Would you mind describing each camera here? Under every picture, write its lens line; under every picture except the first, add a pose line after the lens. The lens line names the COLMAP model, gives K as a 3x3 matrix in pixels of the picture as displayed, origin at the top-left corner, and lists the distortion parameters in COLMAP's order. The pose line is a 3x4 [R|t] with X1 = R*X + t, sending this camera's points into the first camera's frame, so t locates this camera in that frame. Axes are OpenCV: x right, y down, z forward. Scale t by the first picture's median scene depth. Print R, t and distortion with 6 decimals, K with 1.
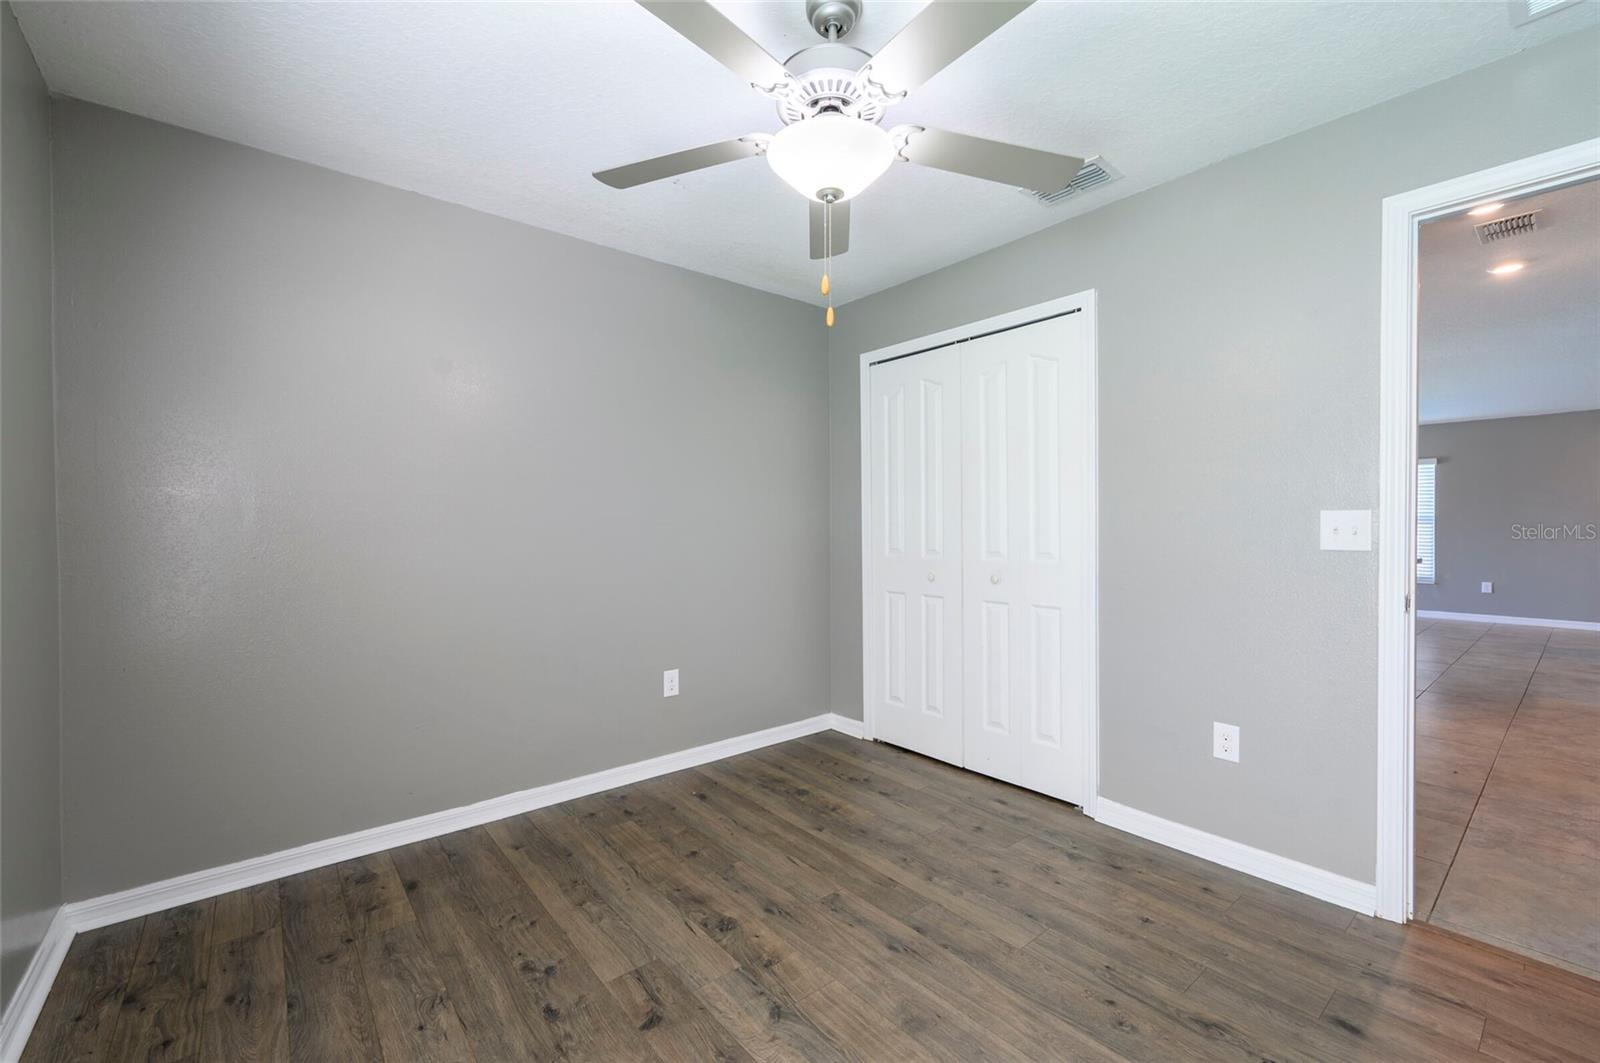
lens RADIAL K [[666.6, 0, 804.6], [0, 666.6, 529.3], [0, 0, 1]] dist [0.000250, -0.000047]
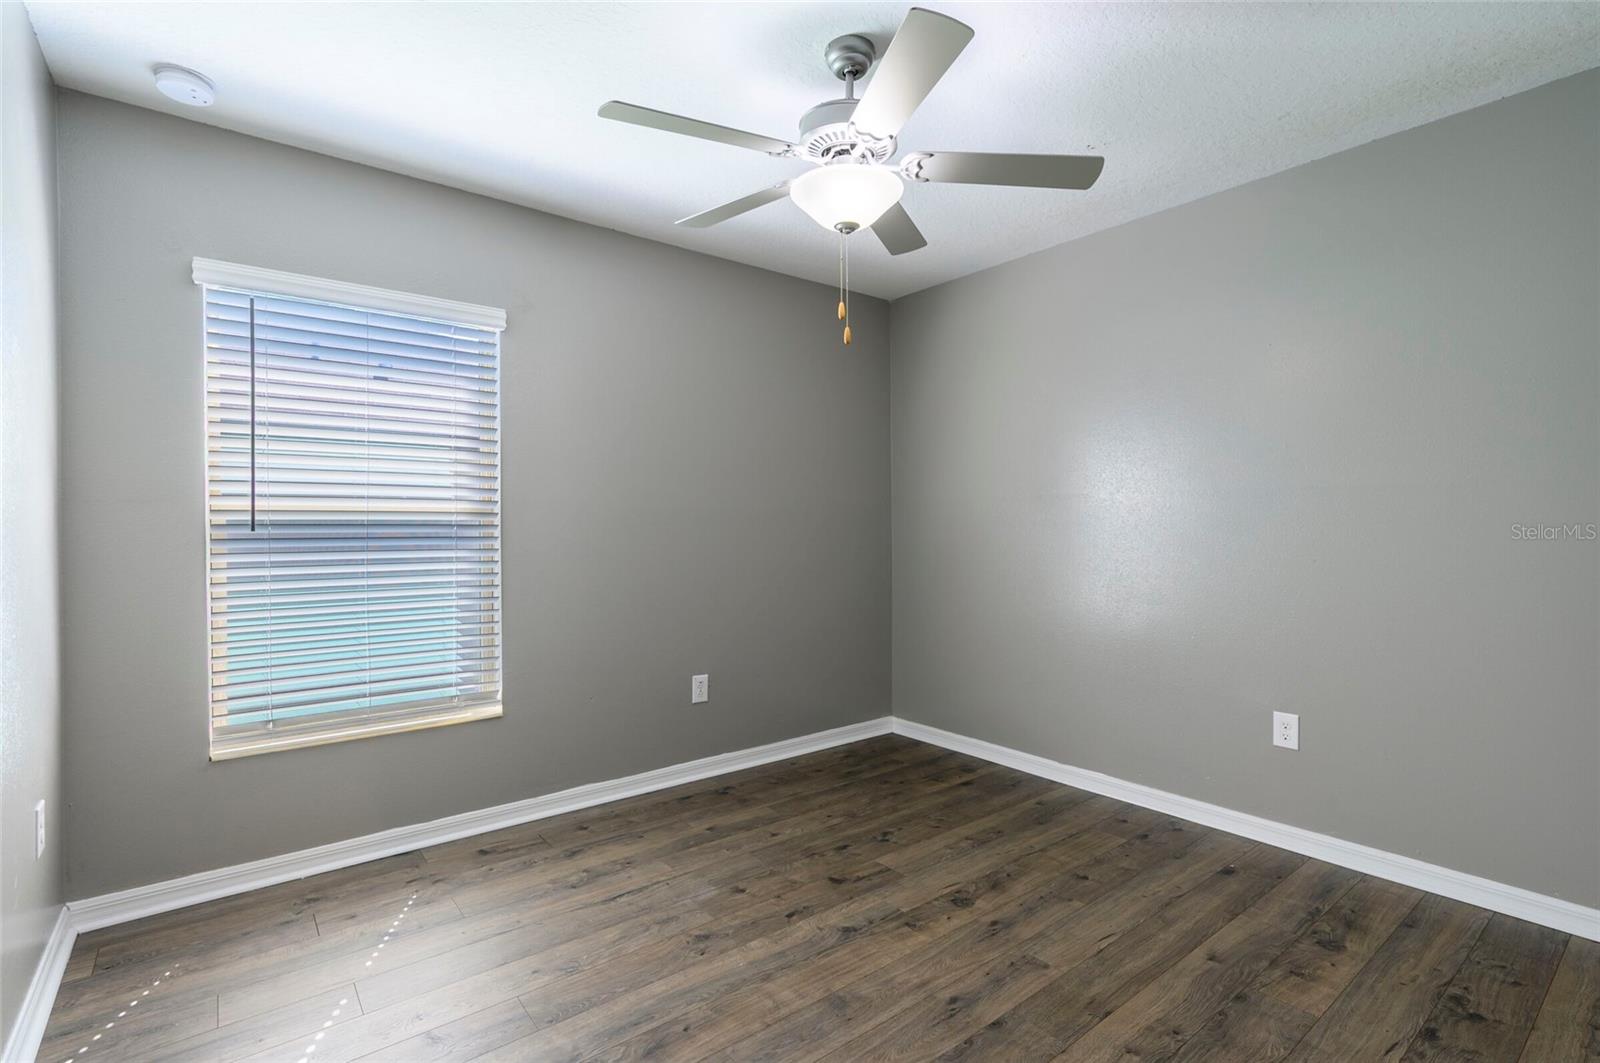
lens RADIAL K [[745.6, 0, 799.5], [0, 745.6, 531.3], [0, 0, 1]] dist [0.000034, 0.000038]
pose [[-0.030212, 0.011793, -0.999474, 0.982024], [-0.000652, 0.999930, 0.011819, -0.002396], [0.999543, 0.001009, -0.030202, 0.727117]]
